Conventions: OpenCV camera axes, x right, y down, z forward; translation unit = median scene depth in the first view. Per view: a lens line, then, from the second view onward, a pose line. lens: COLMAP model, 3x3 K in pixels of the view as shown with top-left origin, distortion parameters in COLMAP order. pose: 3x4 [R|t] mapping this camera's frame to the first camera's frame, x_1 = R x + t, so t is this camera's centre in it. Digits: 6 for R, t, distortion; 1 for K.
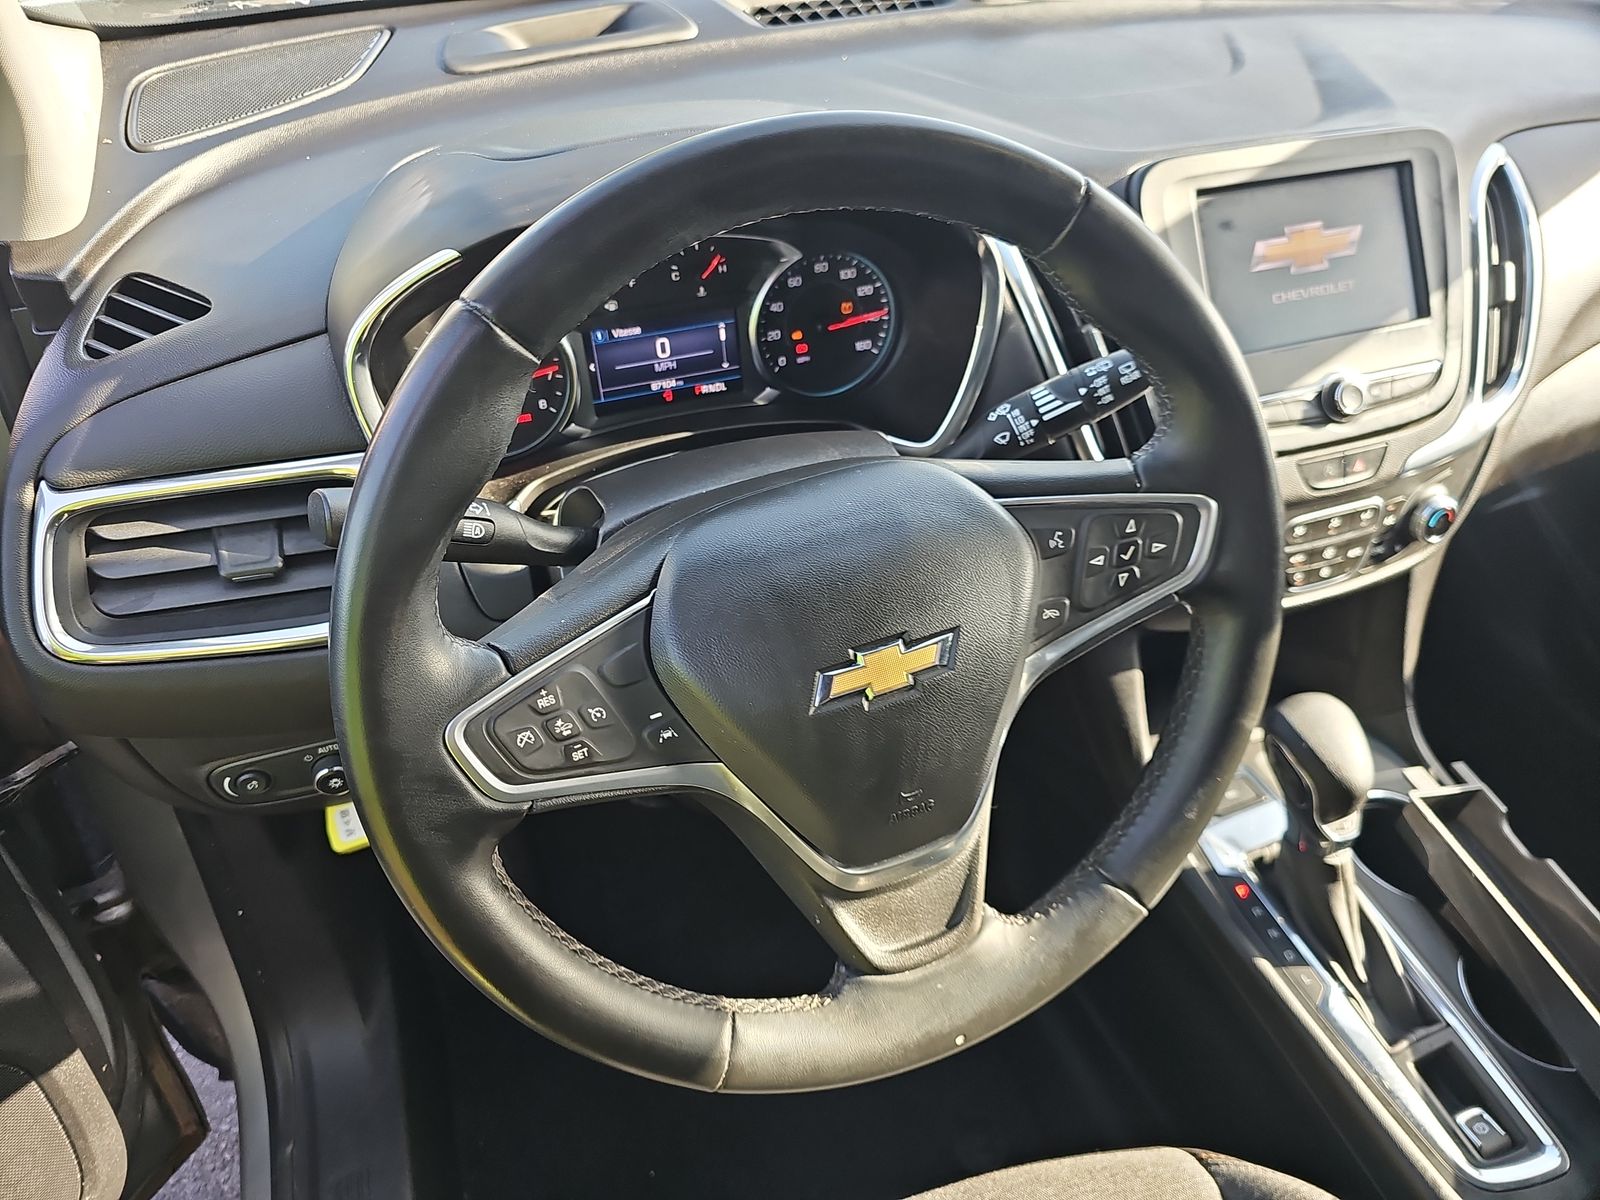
lens RADIAL K [[1065.6, 0, 799.6], [0, 1065.6, 591.2], [0, 0, 1]] dist [0.098967, -0.150953]
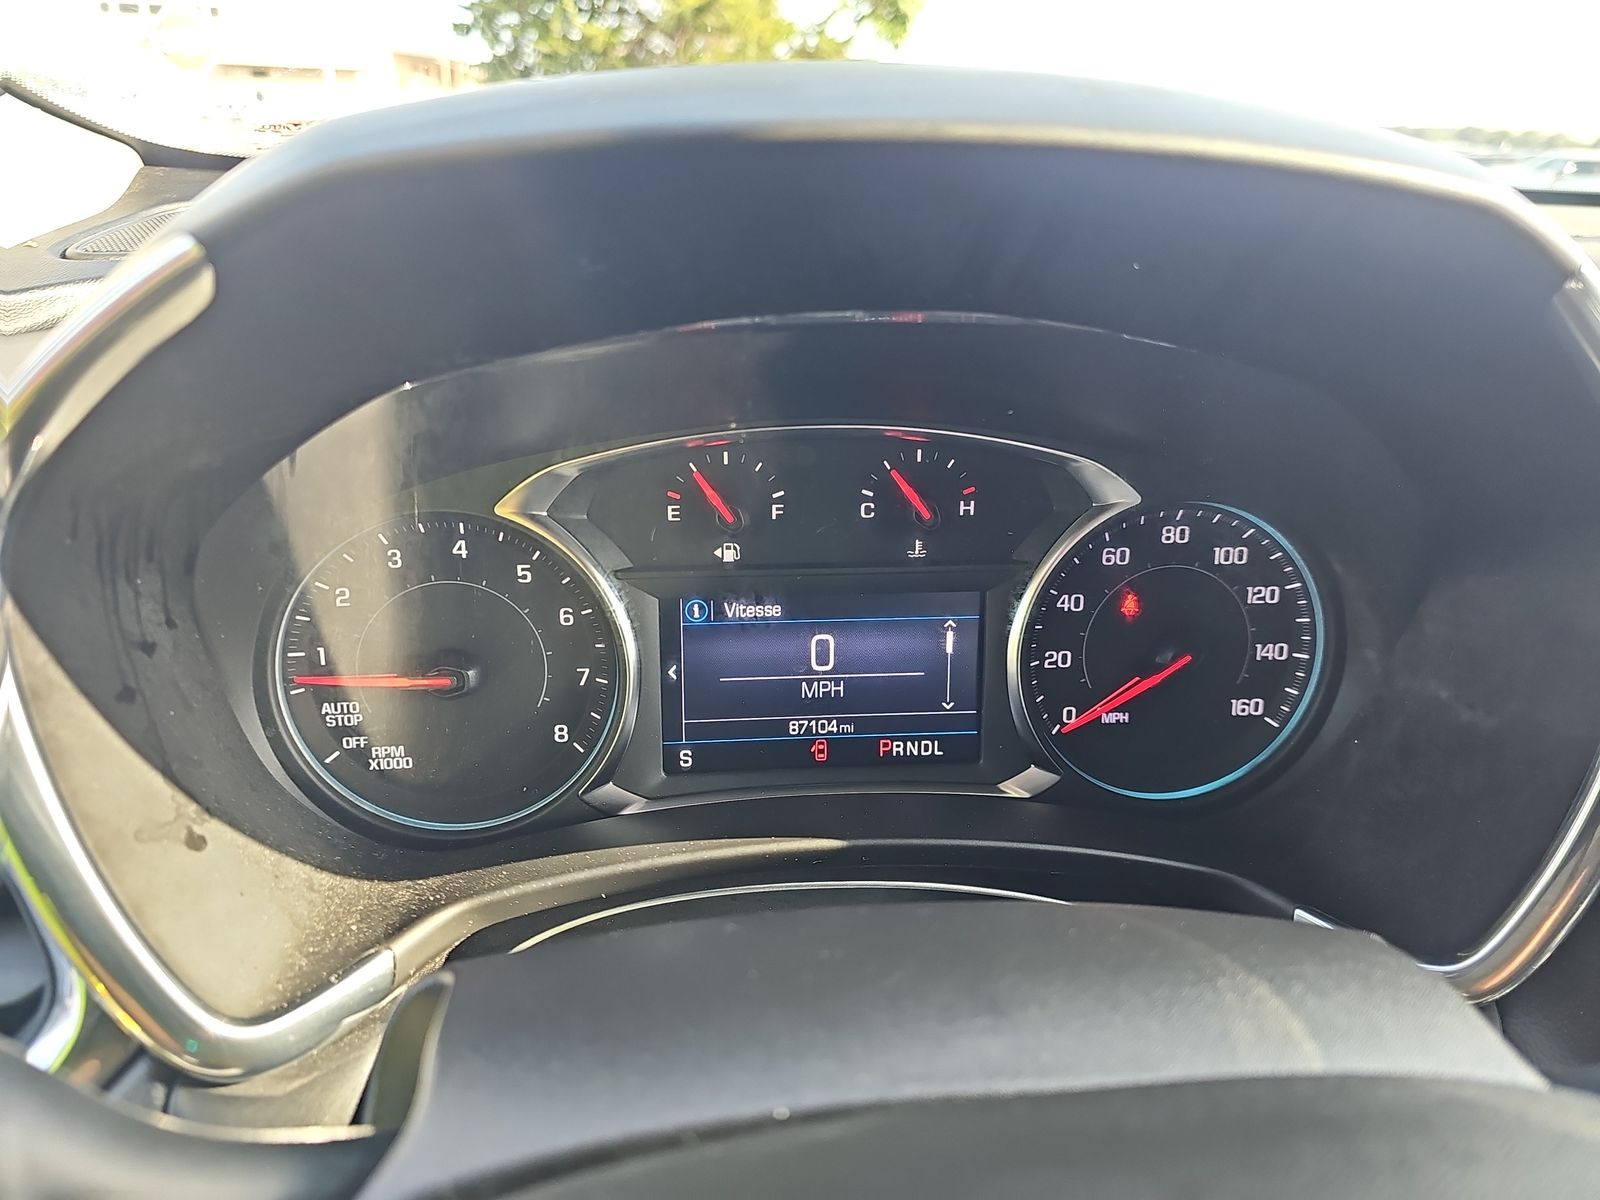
lens RADIAL K [[1065.6, 0, 799.6], [0, 1065.6, 591.2], [0, 0, 1]] dist [0.098967, -0.150953]
pose [[0.967106, 0.100441, -0.233704, -0.027517], [-0.174382, 0.930665, -0.321642, -0.094595], [0.185194, 0.351816, 0.917567, 0.539035]]
